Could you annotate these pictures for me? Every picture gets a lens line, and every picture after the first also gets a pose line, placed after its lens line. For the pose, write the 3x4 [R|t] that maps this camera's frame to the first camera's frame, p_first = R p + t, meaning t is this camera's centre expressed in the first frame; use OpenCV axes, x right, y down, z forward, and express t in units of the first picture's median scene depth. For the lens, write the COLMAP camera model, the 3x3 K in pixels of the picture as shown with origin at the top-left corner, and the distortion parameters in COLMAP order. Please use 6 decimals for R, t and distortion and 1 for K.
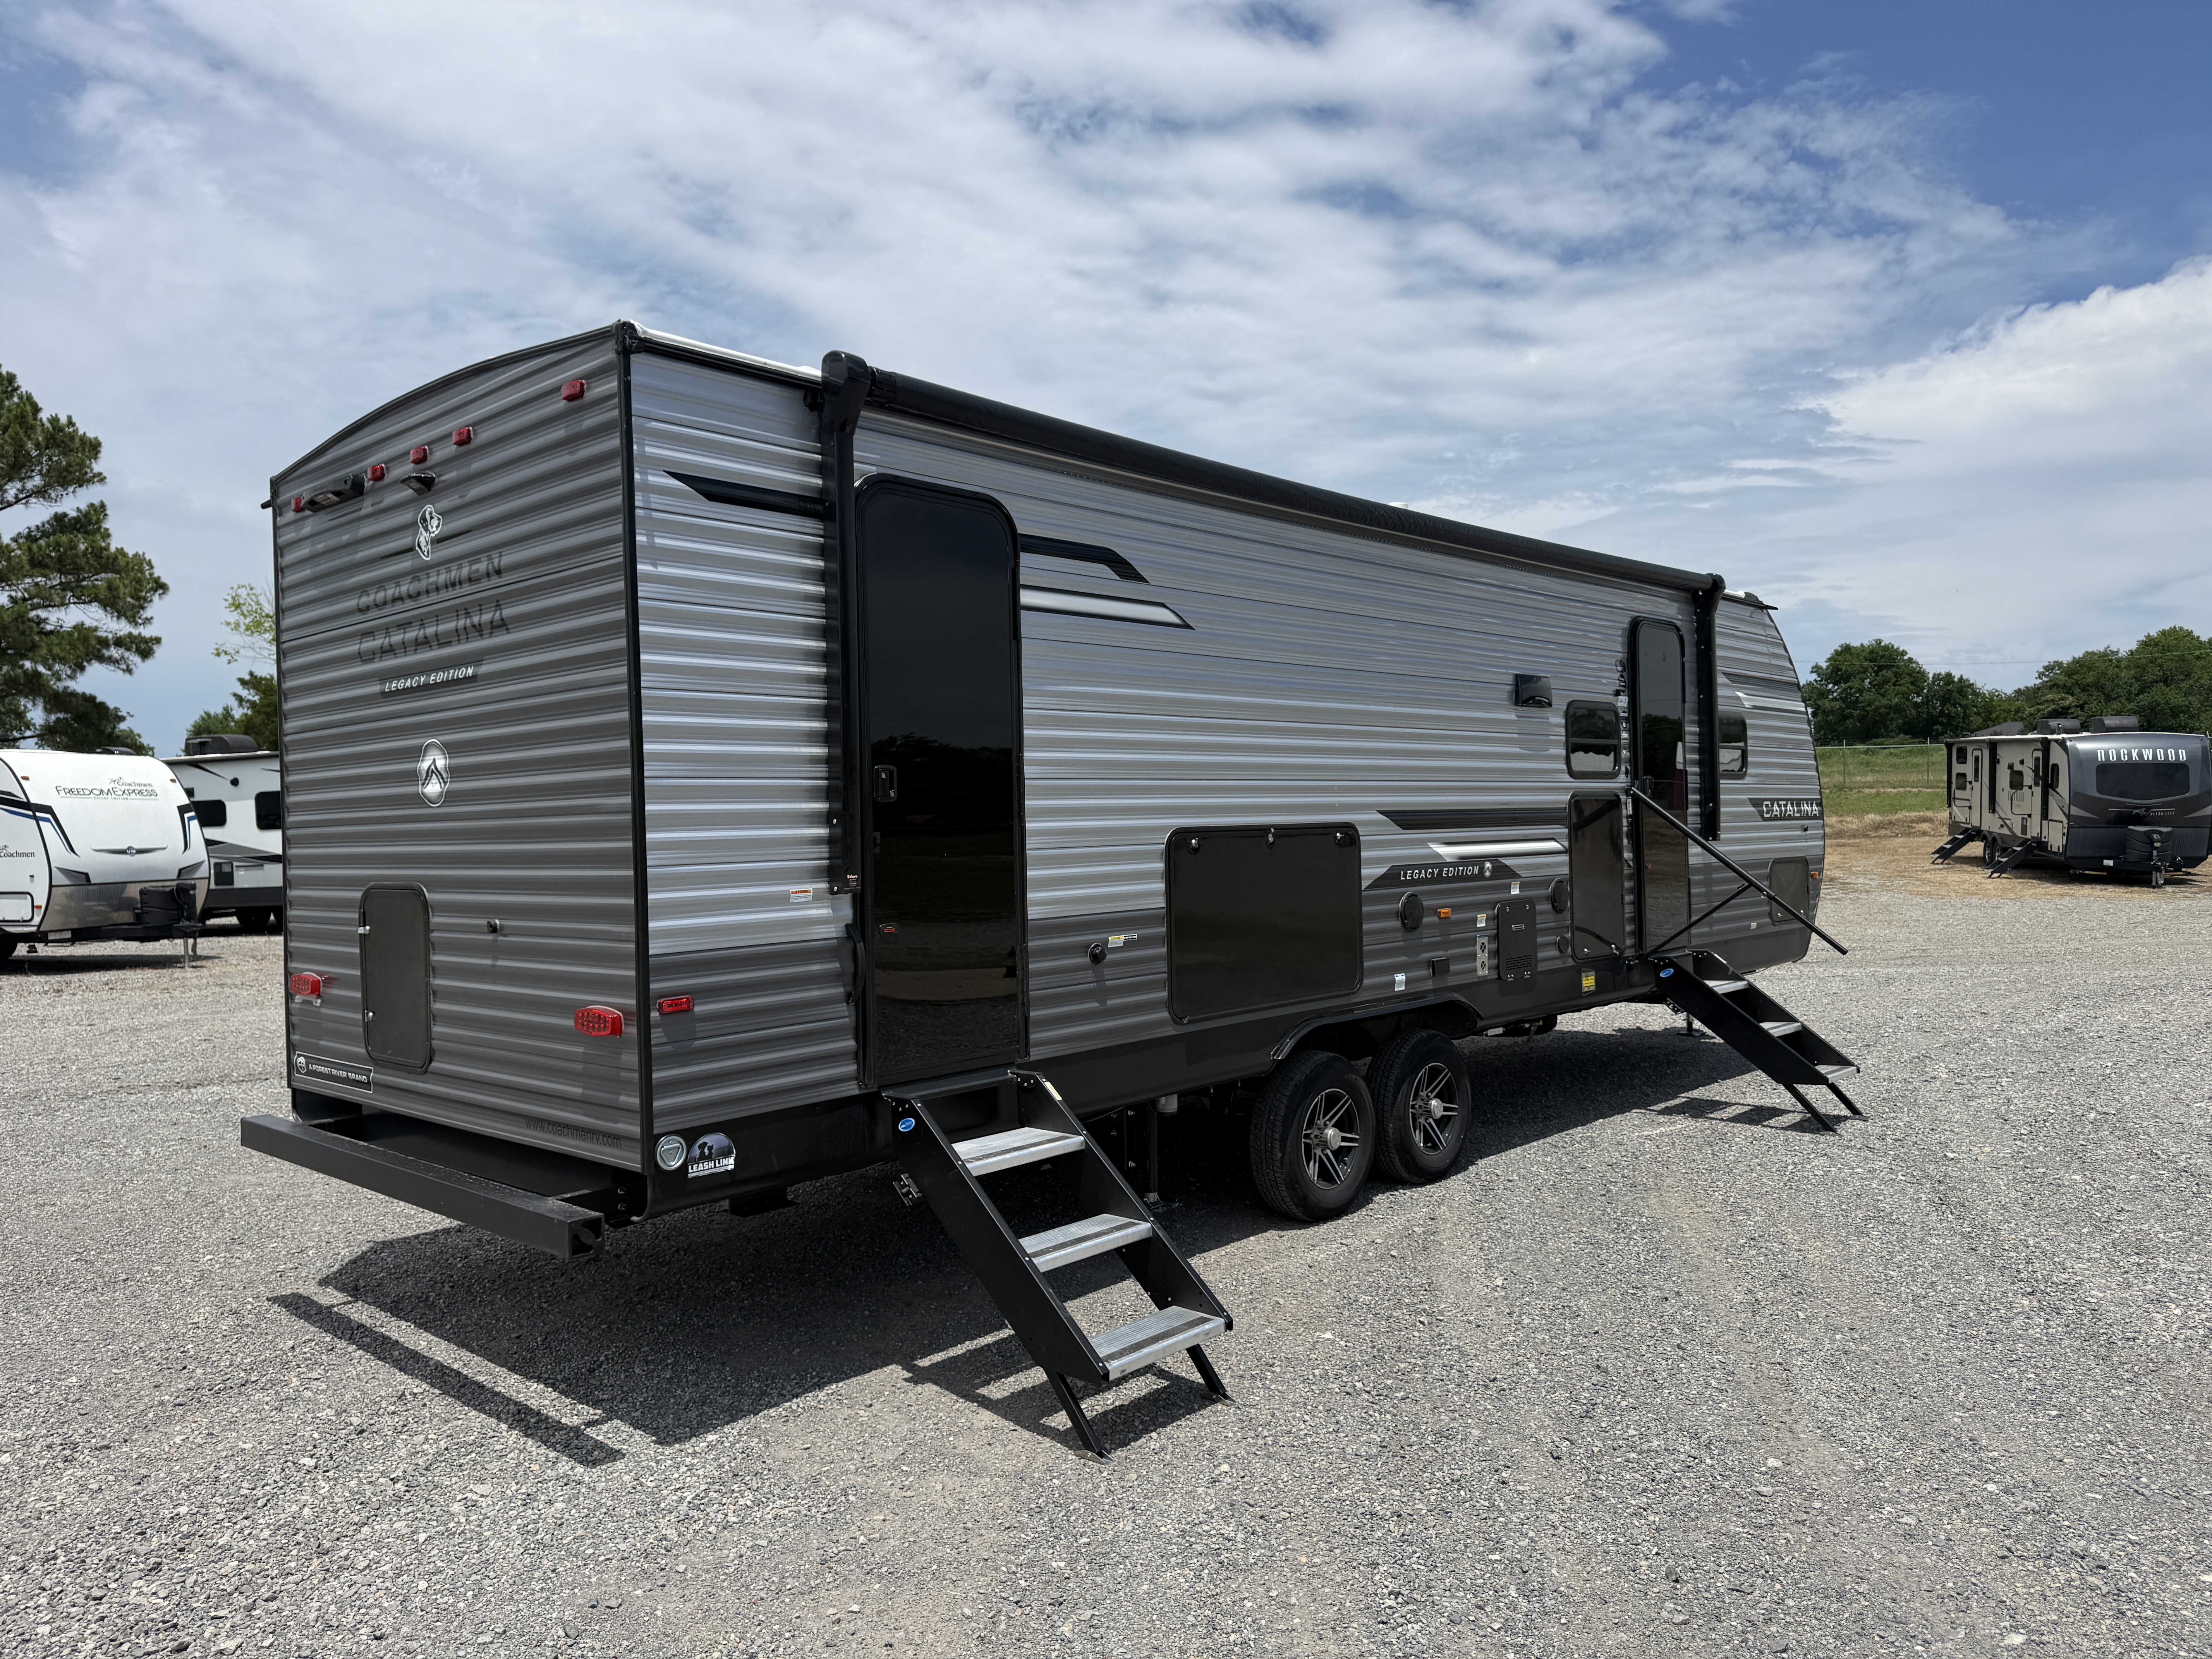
lens RADIAL K [[1594.8, 0, 1094.8], [0, 1594.8, 839.6], [0, 0, 1]] dist [0.029701, -0.022511]
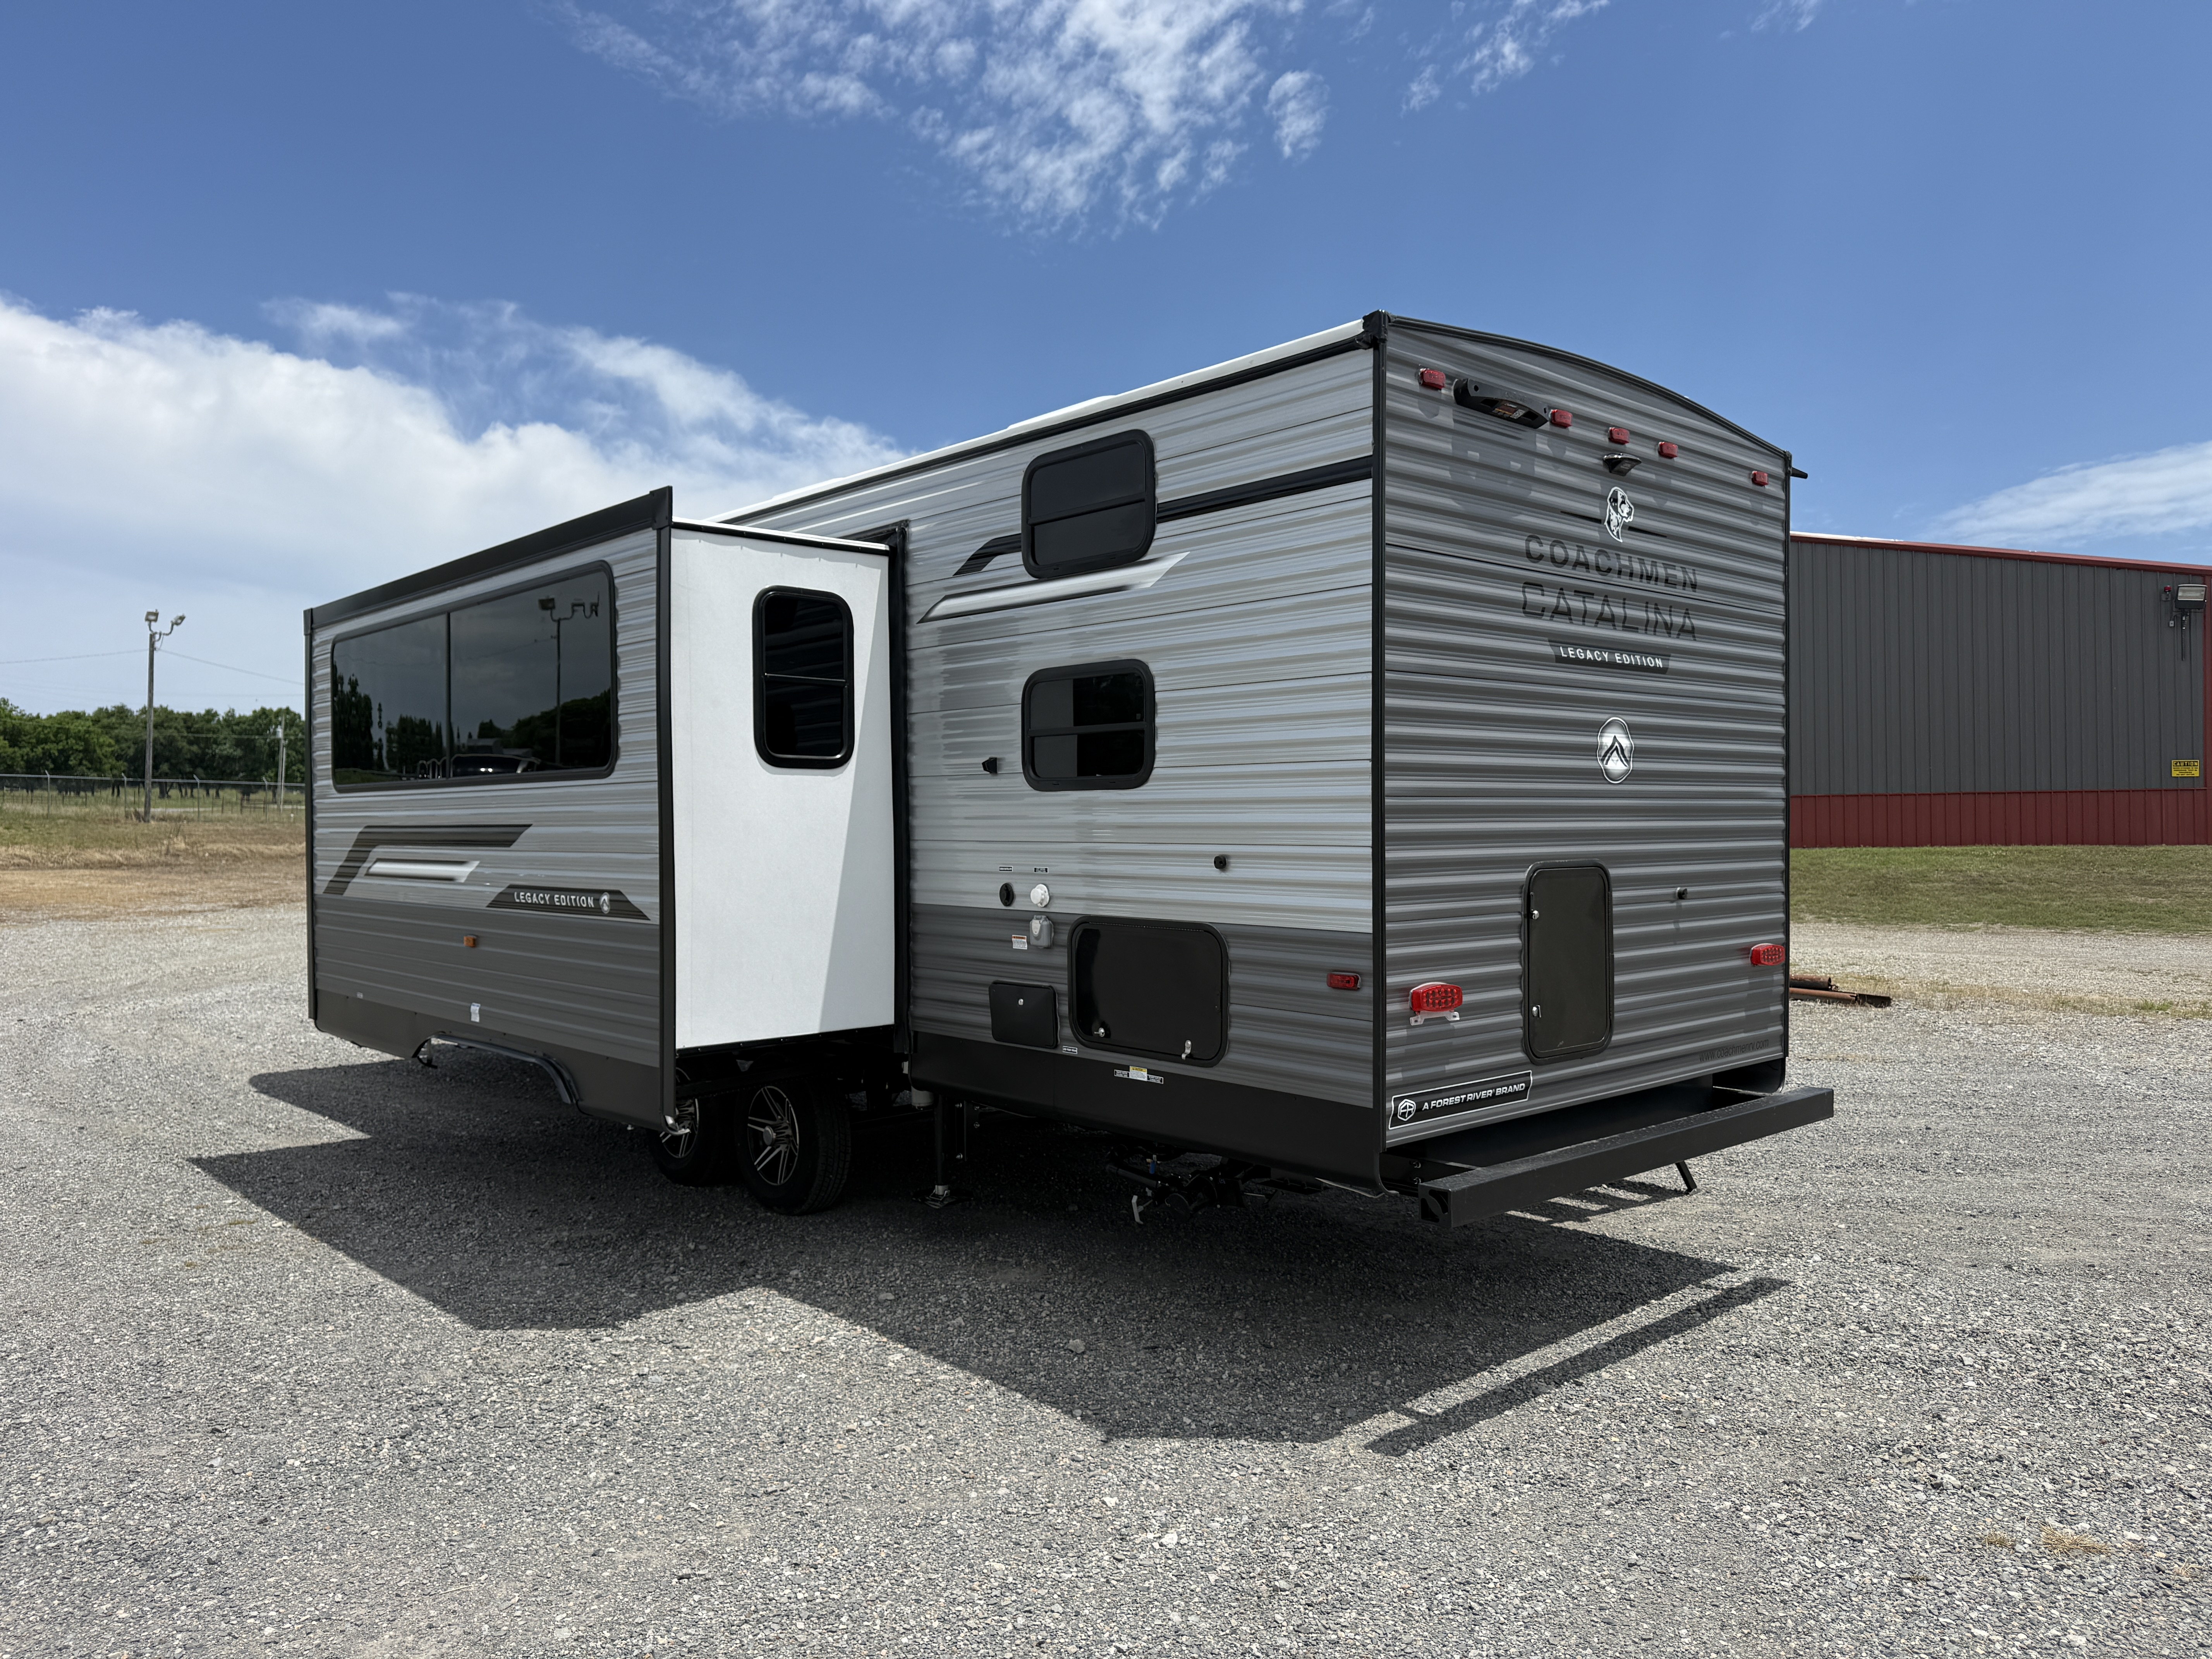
lens RADIAL K [[1594.8, 0, 1111.4], [0, 1594.8, 835.0], [0, 0, 1]] dist [0.029701, -0.022511]
pose [[0.059784, 0.015478, 0.998091, -1.278106], [0.013967, 0.999769, -0.016340, 0.021288], [-0.998114, 0.014918, 0.059554, 1.115734]]
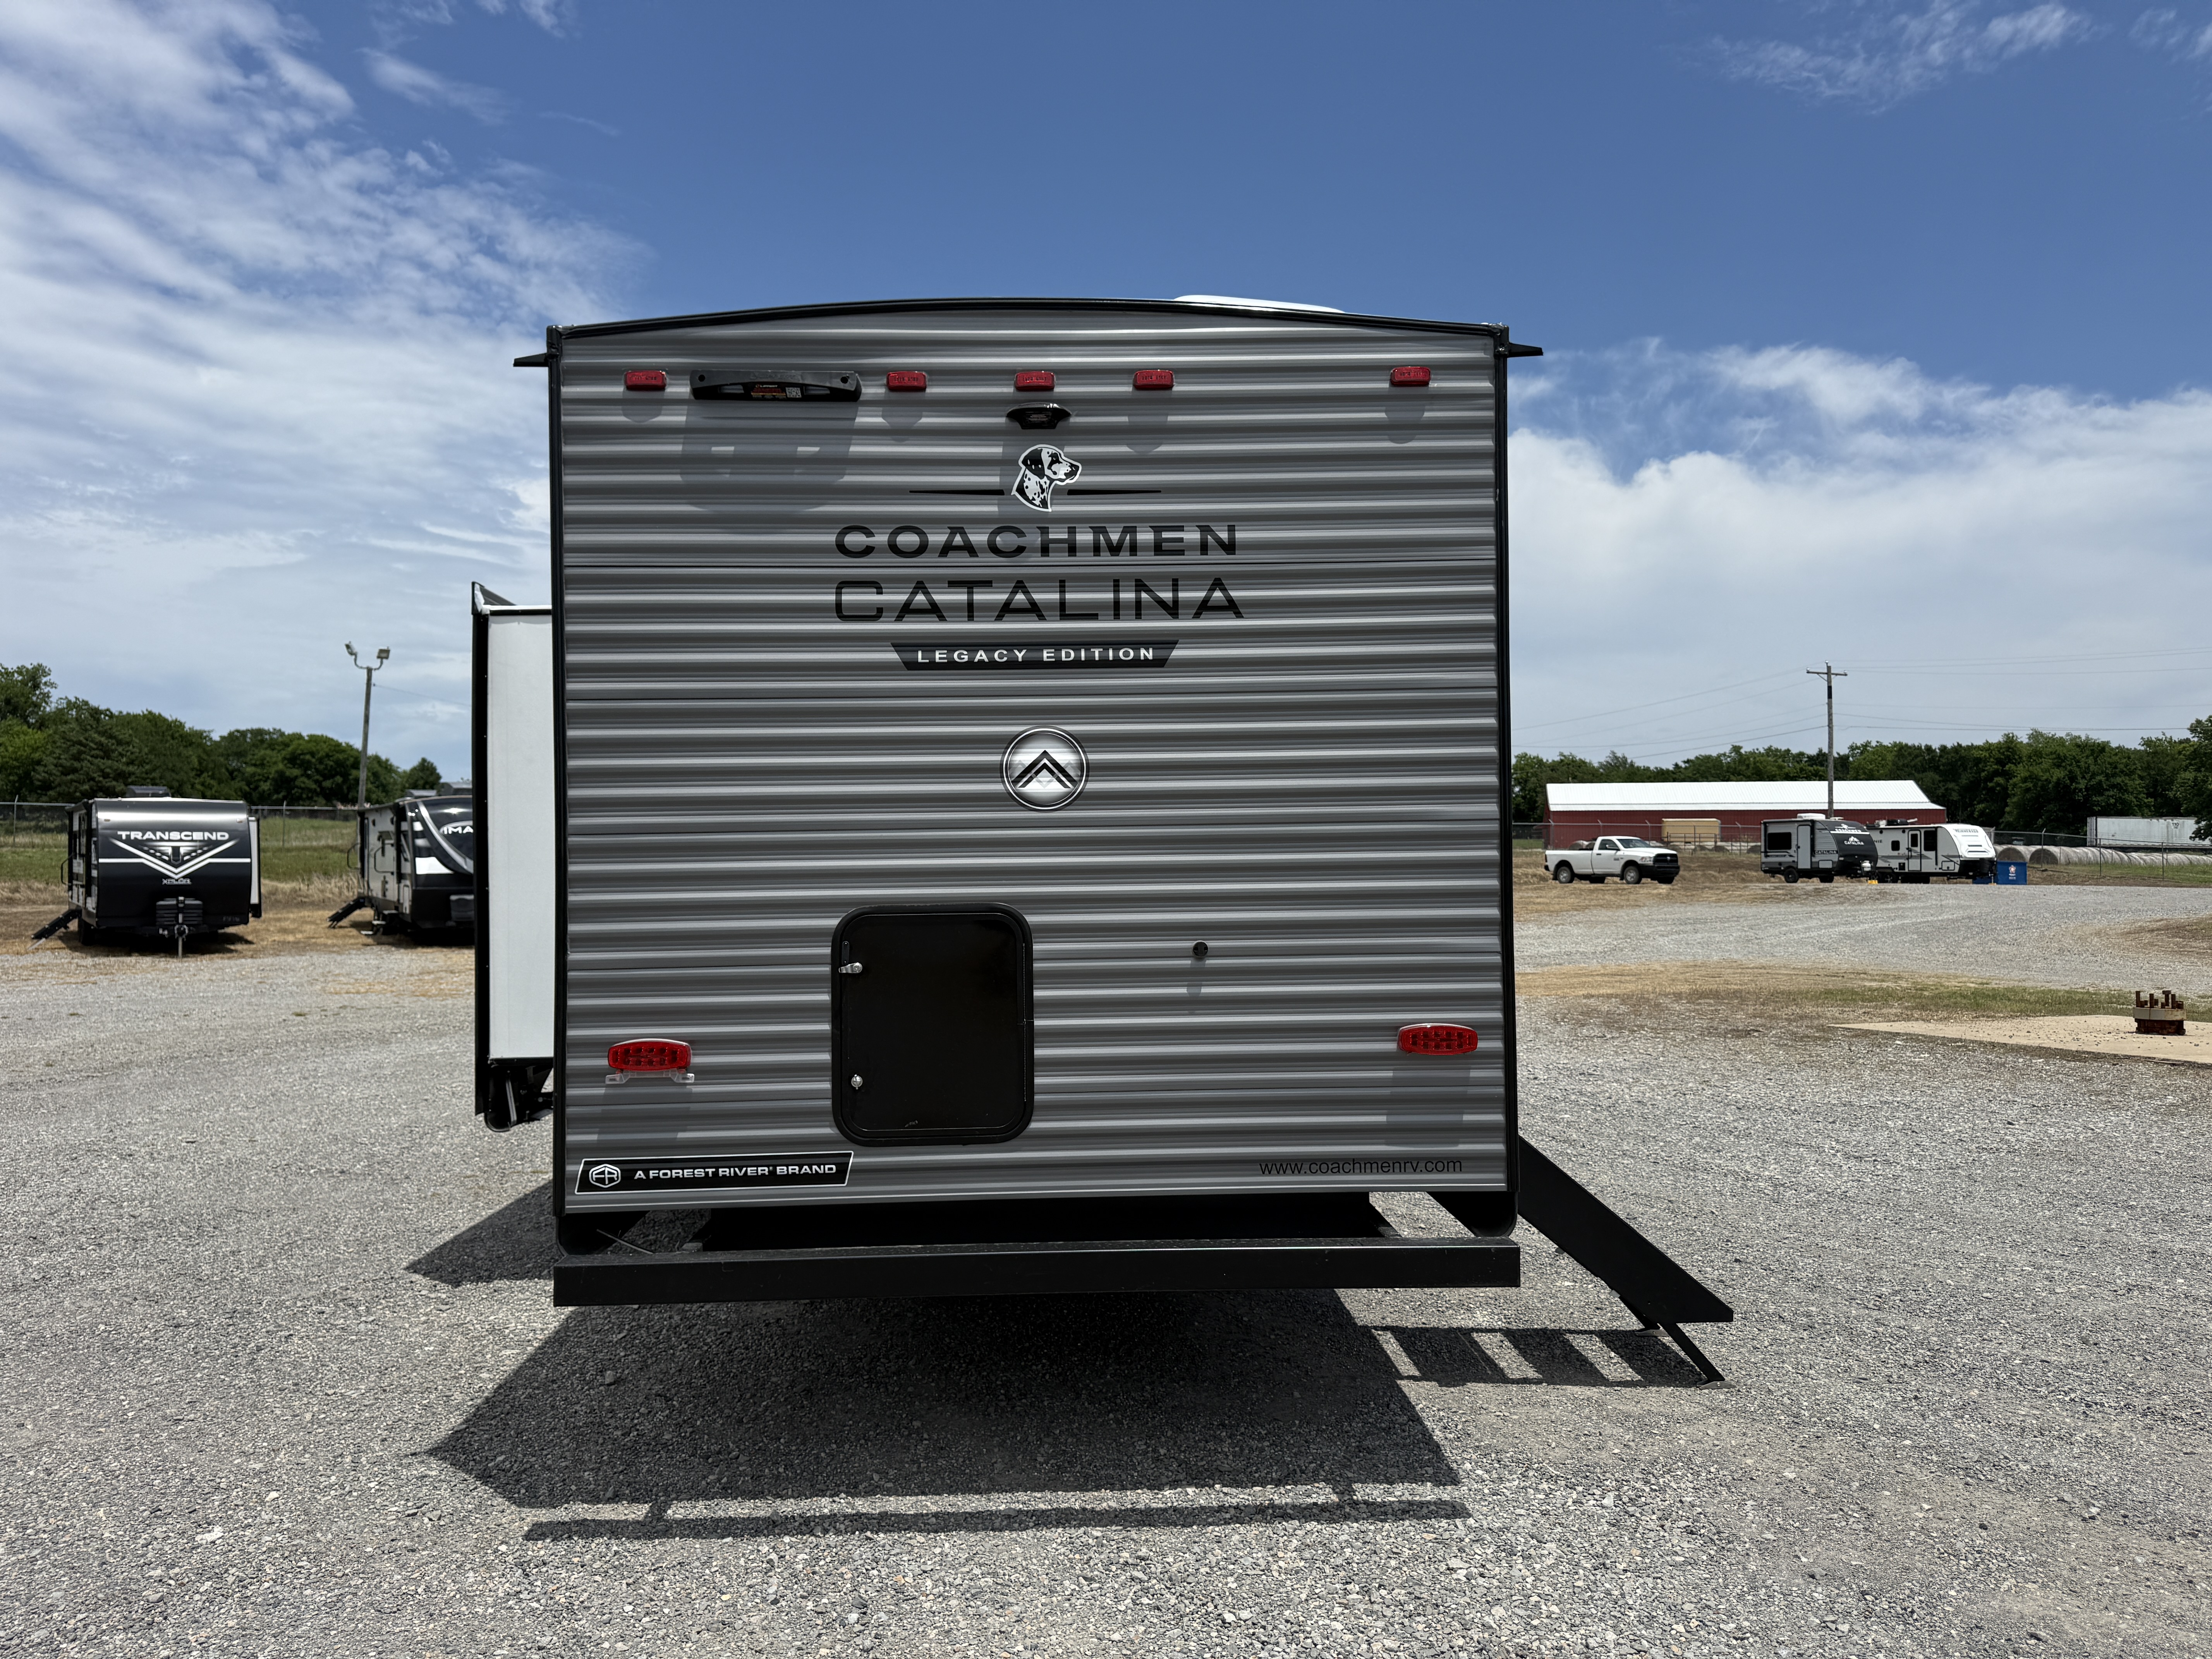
lens RADIAL K [[1594.8, 0, 1062.9], [0, 1594.8, 815.9], [0, 0, 1]] dist [0.029701, -0.022511]
pose [[0.699972, 0.035547, 0.713285, -0.874363], [0.004206, 0.998538, -0.053891, 0.023451], [-0.714158, 0.040723, 0.698799, 0.375332]]
